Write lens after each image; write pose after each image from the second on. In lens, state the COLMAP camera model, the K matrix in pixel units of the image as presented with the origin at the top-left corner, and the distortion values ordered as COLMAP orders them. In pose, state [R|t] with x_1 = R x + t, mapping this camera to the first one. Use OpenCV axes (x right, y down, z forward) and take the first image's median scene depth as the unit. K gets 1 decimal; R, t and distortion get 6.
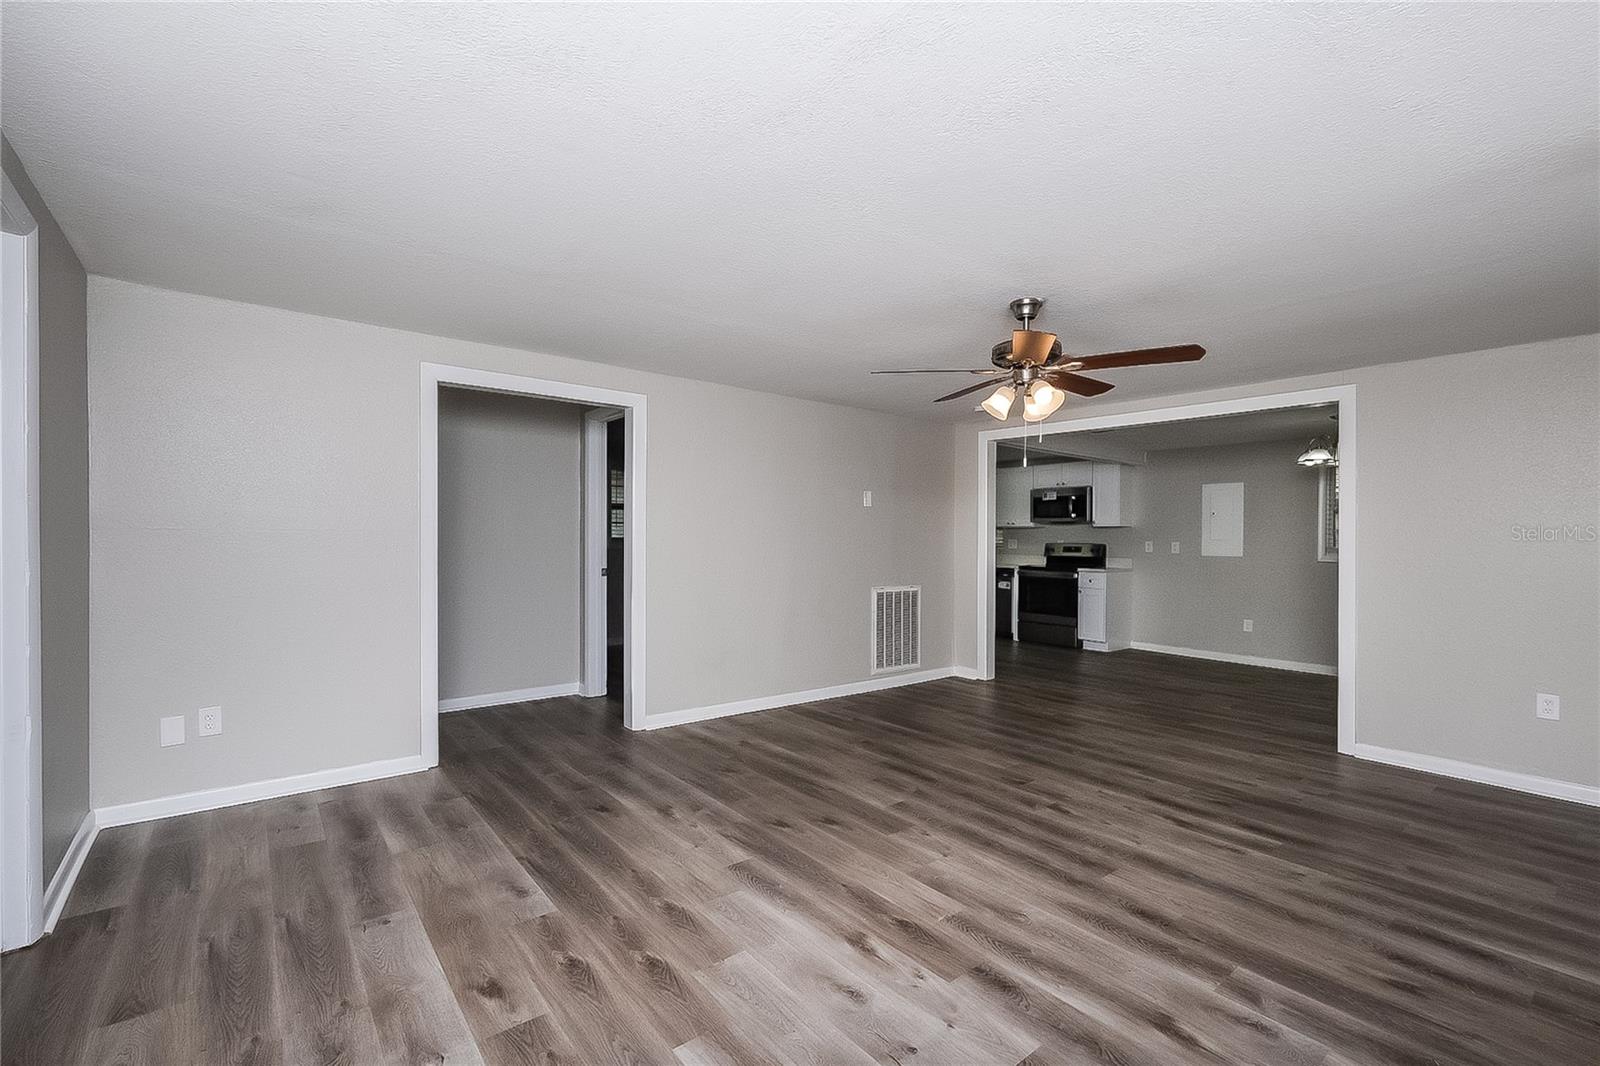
lens RADIAL K [[694.2, 0, 798.2], [0, 694.2, 537.2], [0, 0, 1]] dist [-0.001205, 0.000000]
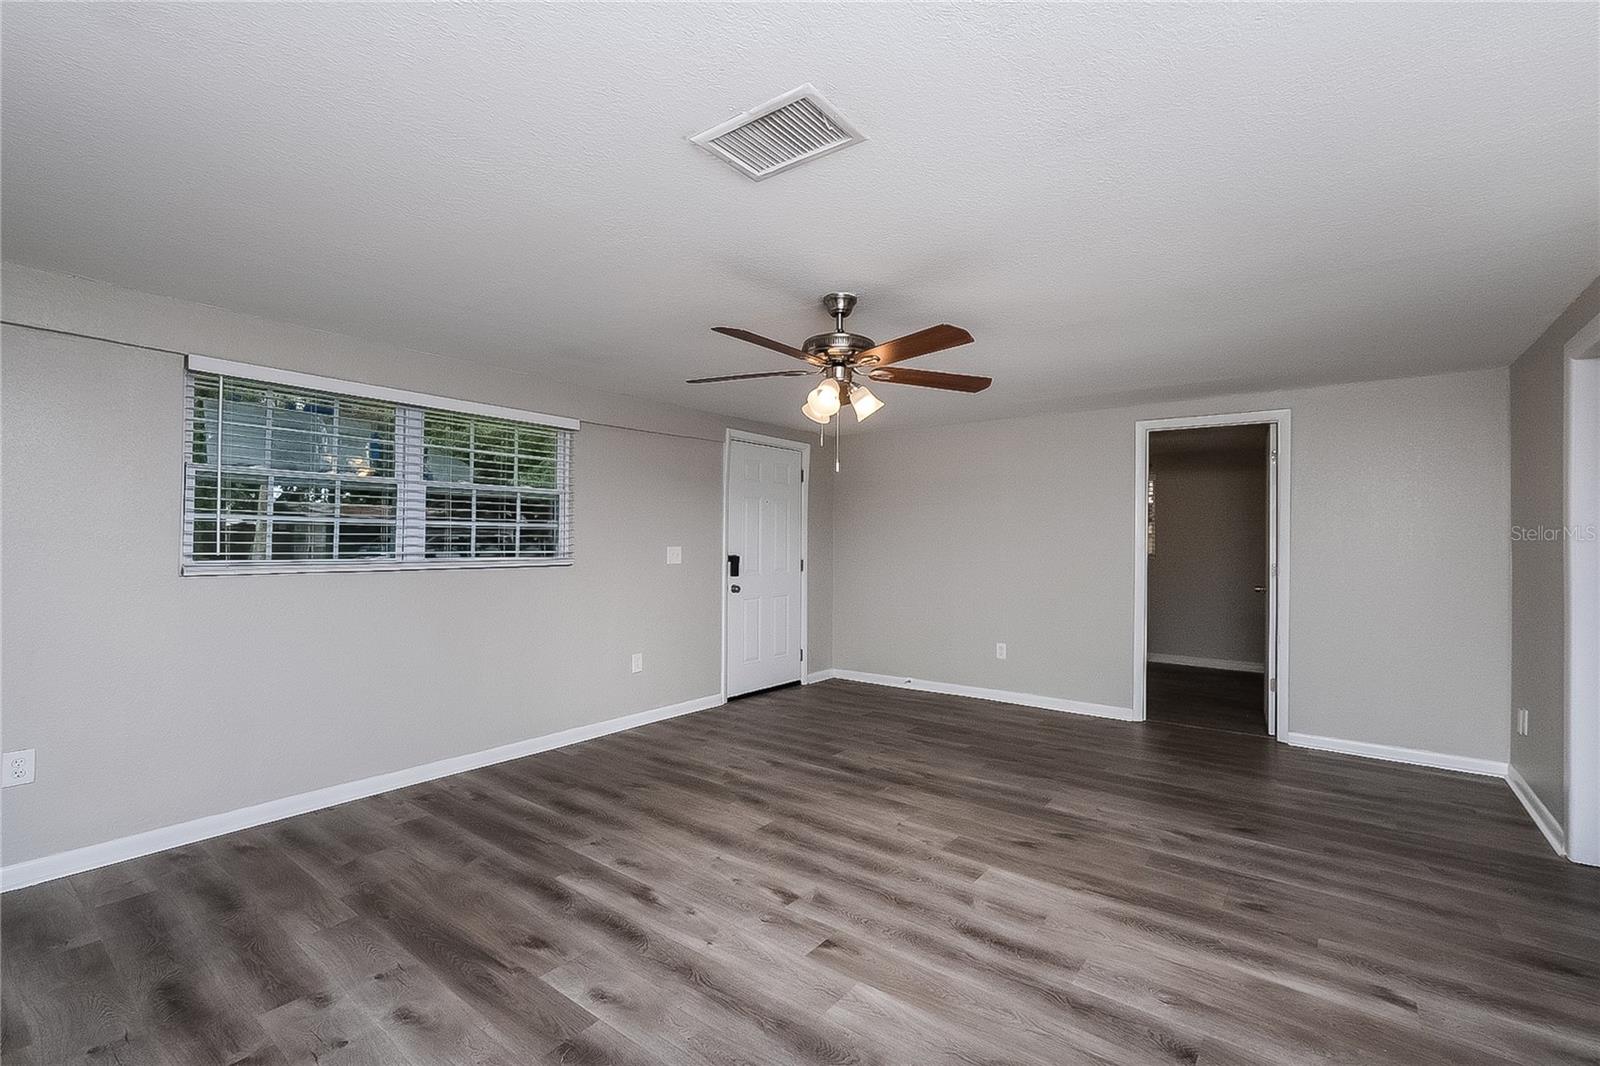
lens RADIAL K [[694.2, 0, 802.0], [0, 694.2, 535.9], [0, 0, 1]] dist [-0.001205, 0.000000]
pose [[-0.971747, -0.022152, -0.234985, 0.632805], [-0.020877, 0.999751, -0.007915, -0.002148], [0.235102, -0.002786, -0.971967, 2.029541]]
